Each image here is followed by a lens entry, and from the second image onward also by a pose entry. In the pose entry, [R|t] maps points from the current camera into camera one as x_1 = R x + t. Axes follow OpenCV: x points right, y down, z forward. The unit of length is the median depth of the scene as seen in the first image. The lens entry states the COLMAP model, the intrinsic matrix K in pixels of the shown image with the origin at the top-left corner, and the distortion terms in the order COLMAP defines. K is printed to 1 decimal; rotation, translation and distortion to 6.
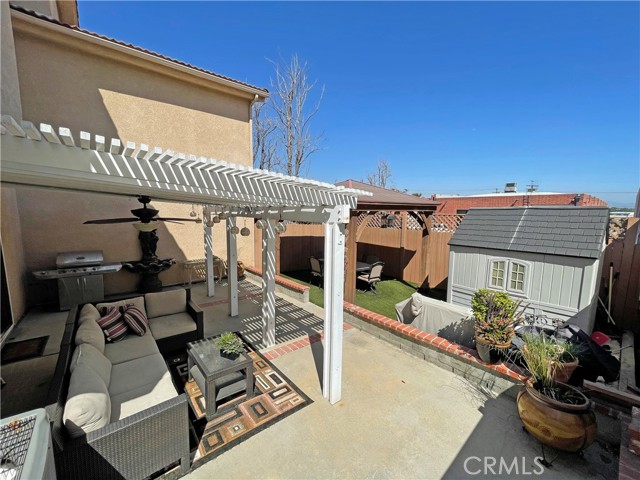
lens RADIAL K [[255.1, 0, 323.6], [0, 255.1, 240.5], [0, 0, 1]] dist [0.000123, 0.000003]
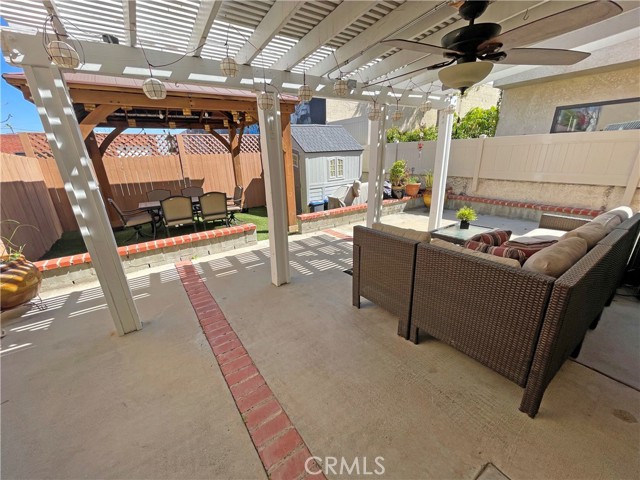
lens RADIAL K [[255.1, 0, 316.4], [0, 255.1, 239.9], [0, 0, 1]] dist [0.000123, 0.000003]
pose [[0.121467, -0.339776, 0.932630, -1.299664], [0.150043, 0.935075, 0.321126, 0.034565], [-0.981190, 0.100929, 0.164561, 1.243508]]
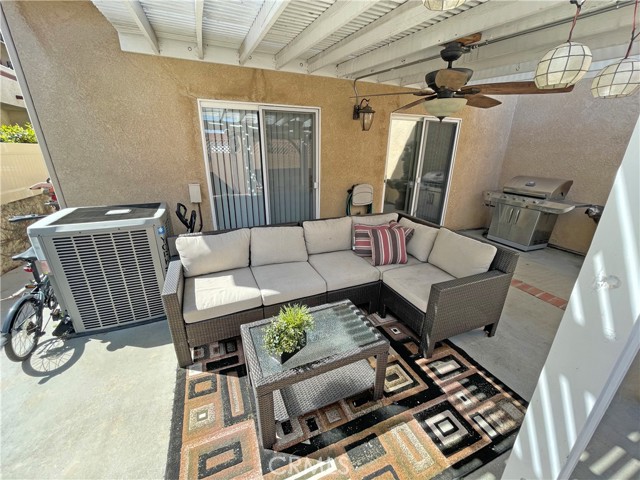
lens RADIAL K [[255.1, 0, 319.5], [0, 255.1, 240.2], [0, 0, 1]] dist [0.000123, 0.000003]
pose [[-0.315769, 0.296547, -0.901304, 0.009012], [-0.118691, 0.930099, 0.347604, 0.049292], [0.941383, 0.216740, -0.258499, 0.968174]]
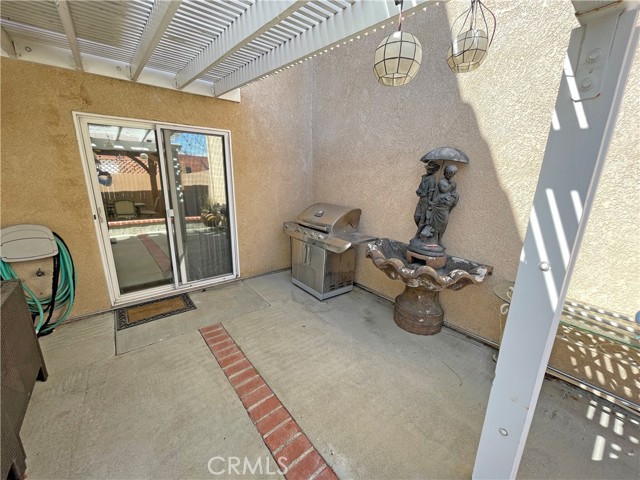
lens RADIAL K [[255.1, 0, 322.4], [0, 255.1, 239.4], [0, 0, 1]] dist [0.000123, 0.000003]
pose [[-0.044240, 0.226852, -0.972924, -0.524135], [-0.122902, 0.965244, 0.230650, -0.024950], [0.991432, 0.129778, -0.014822, 1.576571]]
